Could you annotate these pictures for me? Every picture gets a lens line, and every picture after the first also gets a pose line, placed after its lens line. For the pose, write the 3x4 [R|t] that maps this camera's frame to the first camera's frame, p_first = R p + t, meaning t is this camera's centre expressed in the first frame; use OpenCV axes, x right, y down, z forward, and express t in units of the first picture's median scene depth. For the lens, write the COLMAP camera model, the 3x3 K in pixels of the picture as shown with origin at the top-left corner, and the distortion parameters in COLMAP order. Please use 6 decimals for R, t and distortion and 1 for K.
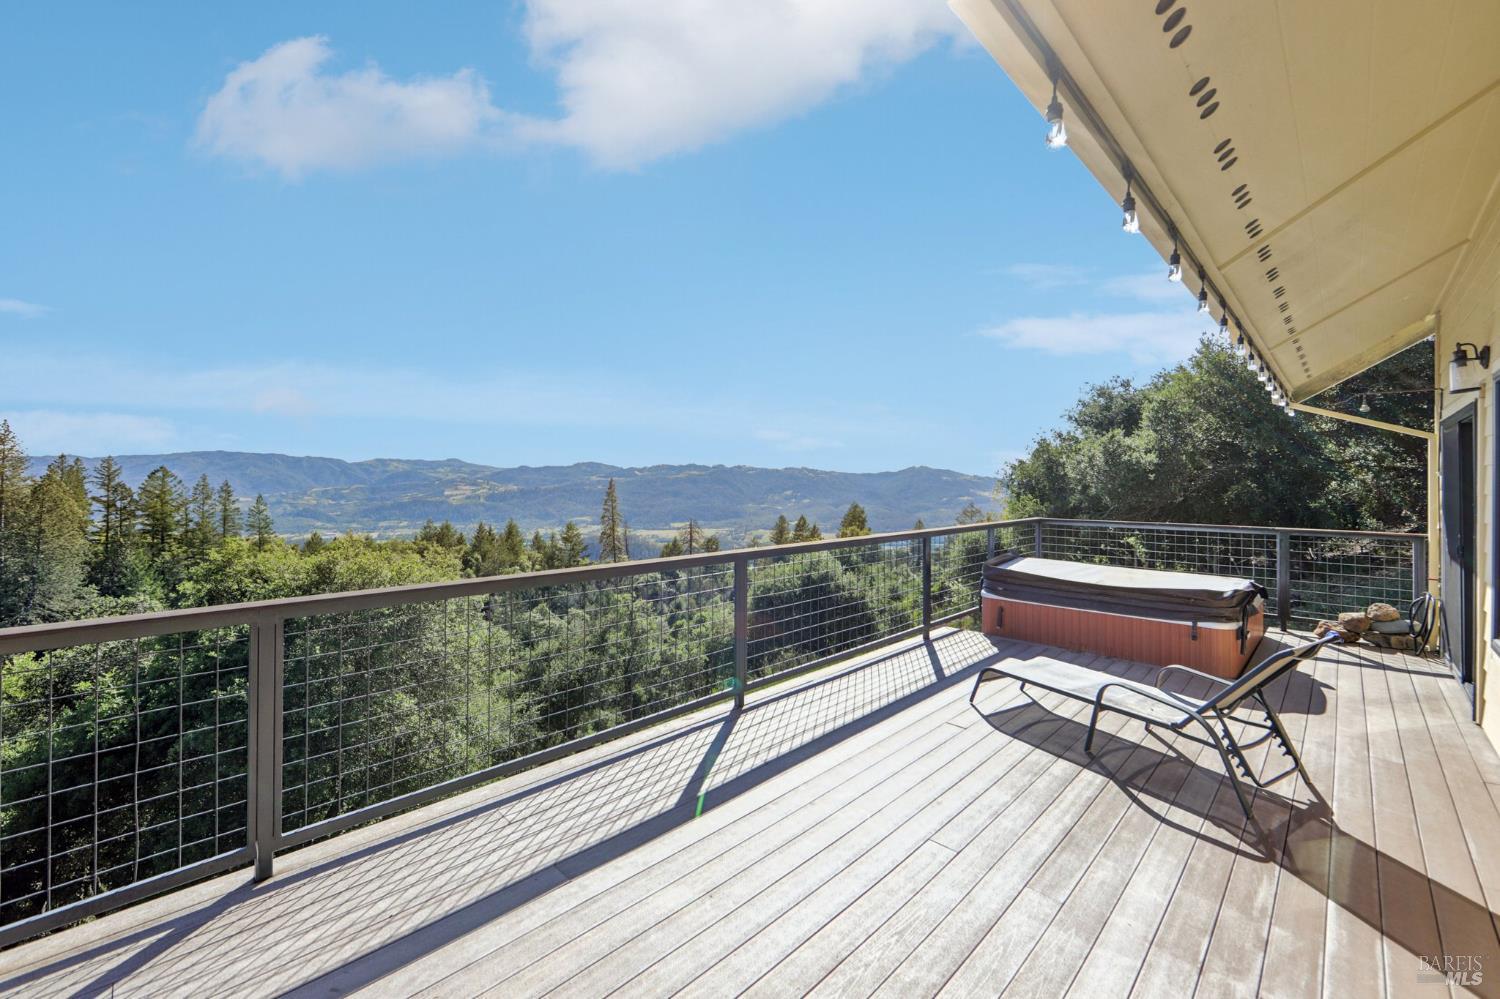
lens RADIAL K [[605.4, 0, 758.3], [0, 605.4, 473.1], [0, 0, 1]] dist [-0.010101, 0.001687]
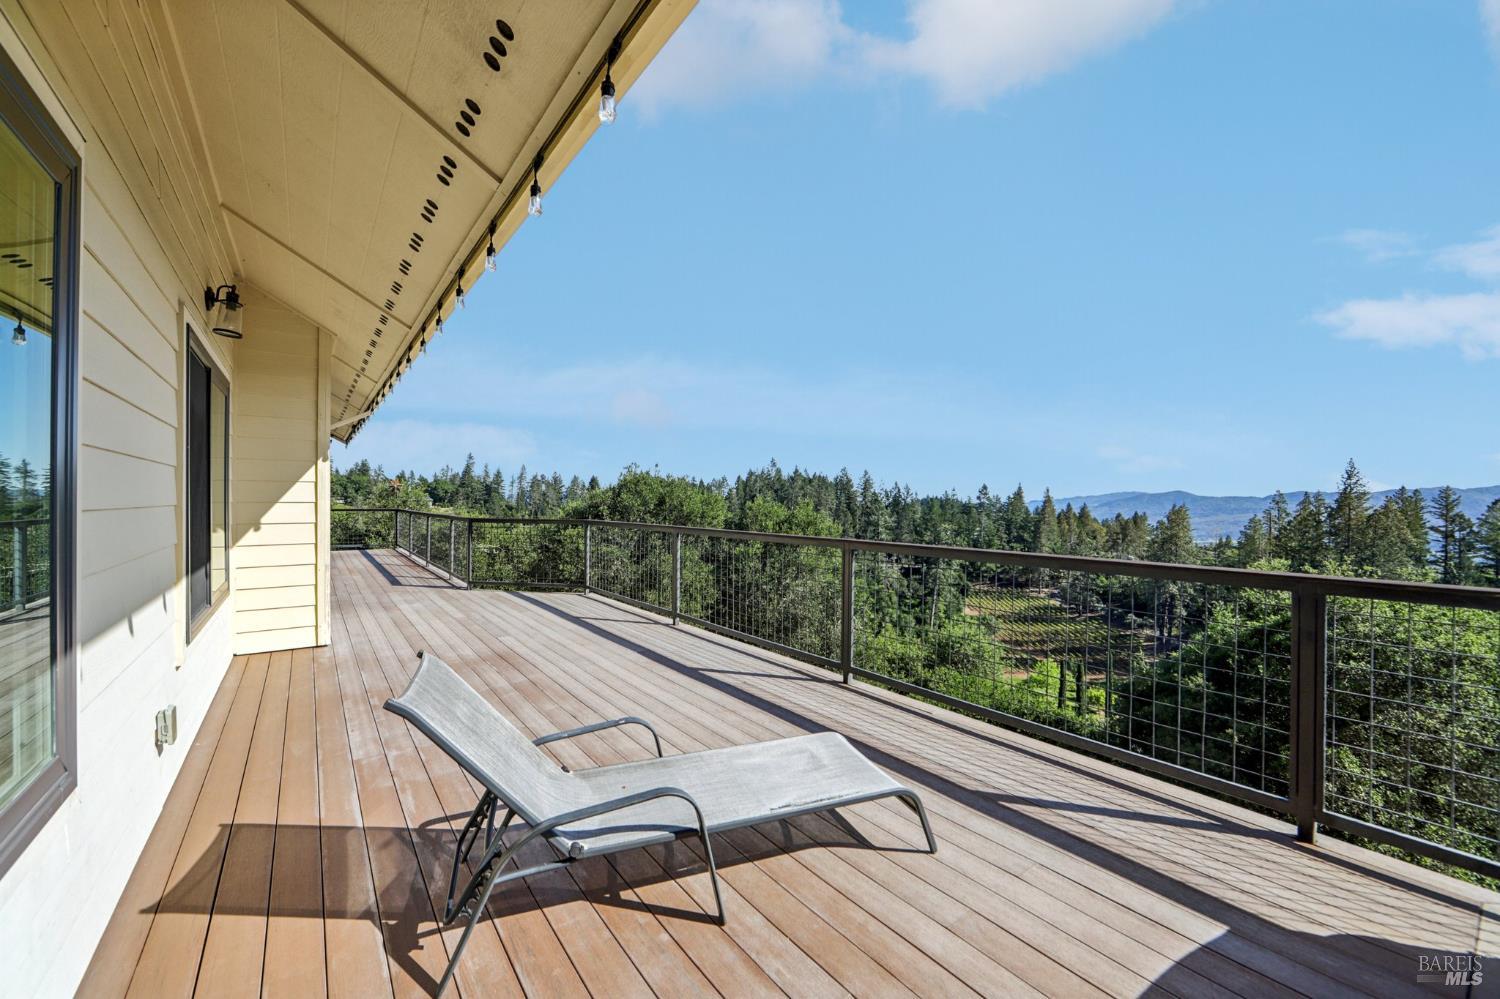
lens RADIAL K [[605.4, 0, 772.5], [0, 605.4, 499.4], [0, 0, 1]] dist [-0.010101, 0.001687]
pose [[-0.134600, -0.009988, -0.990850, 0.038145], [0.001365, 0.999946, -0.010265, 0.002637], [0.990899, -0.002734, -0.134579, 0.037078]]
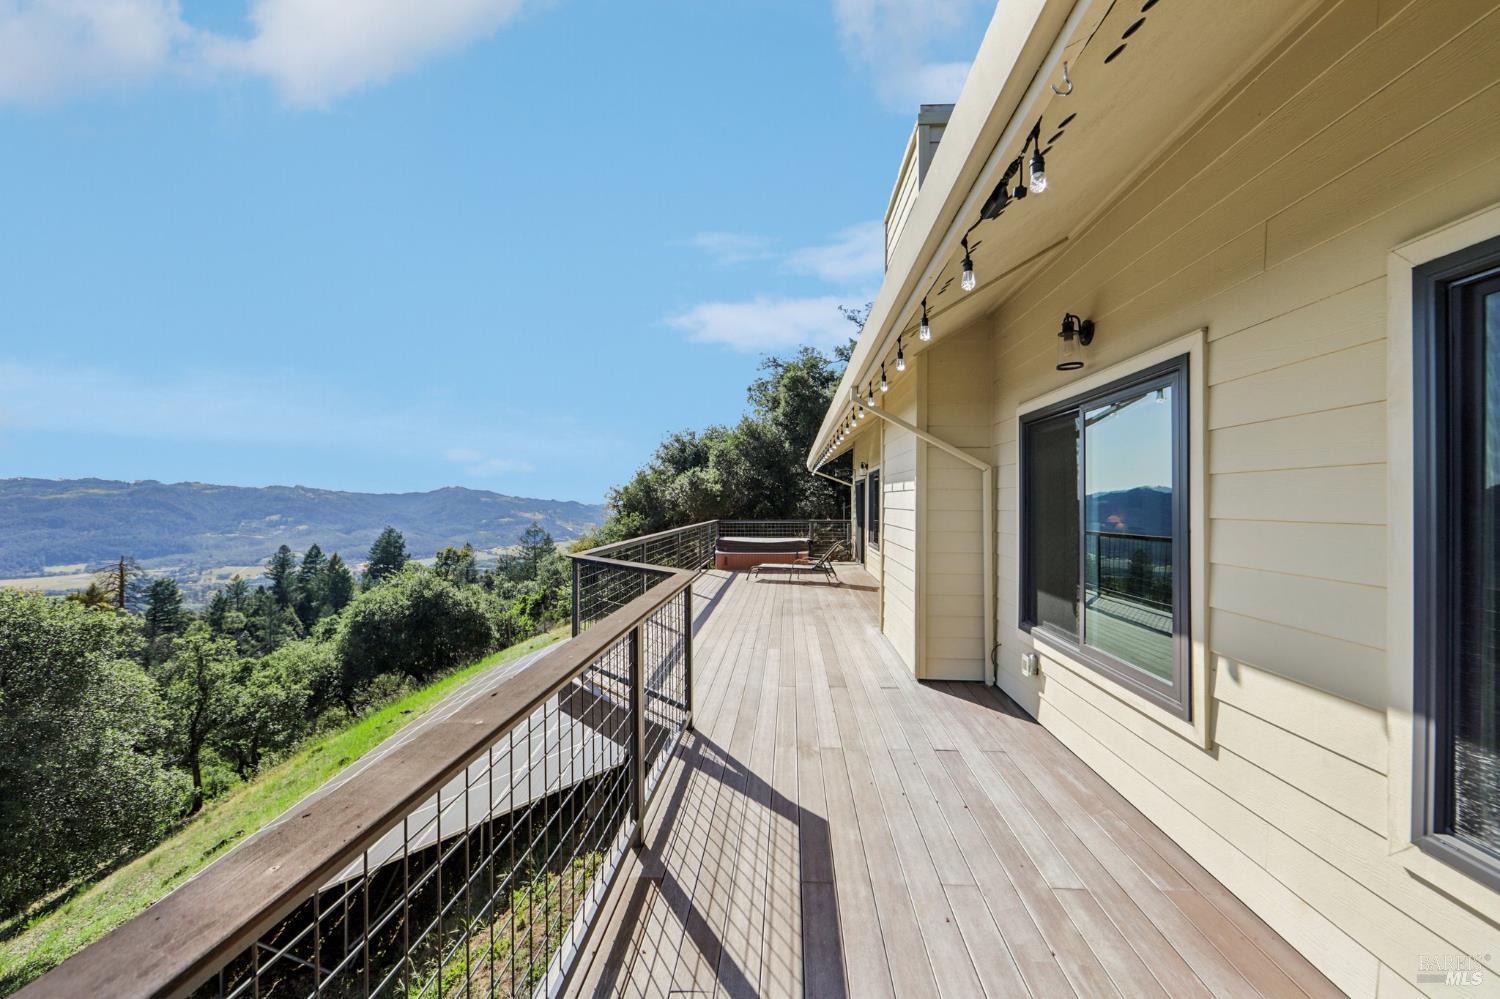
lens RADIAL K [[605.4, 0, 761.3], [0, 605.4, 496.7], [0, 0, 1]] dist [-0.010101, 0.001687]
pose [[0.739391, 0.003599, 0.673266, -0.054319], [-0.006215, 0.999980, 0.001480, -0.000421], [-0.673247, -0.005279, 0.739399, -0.040239]]
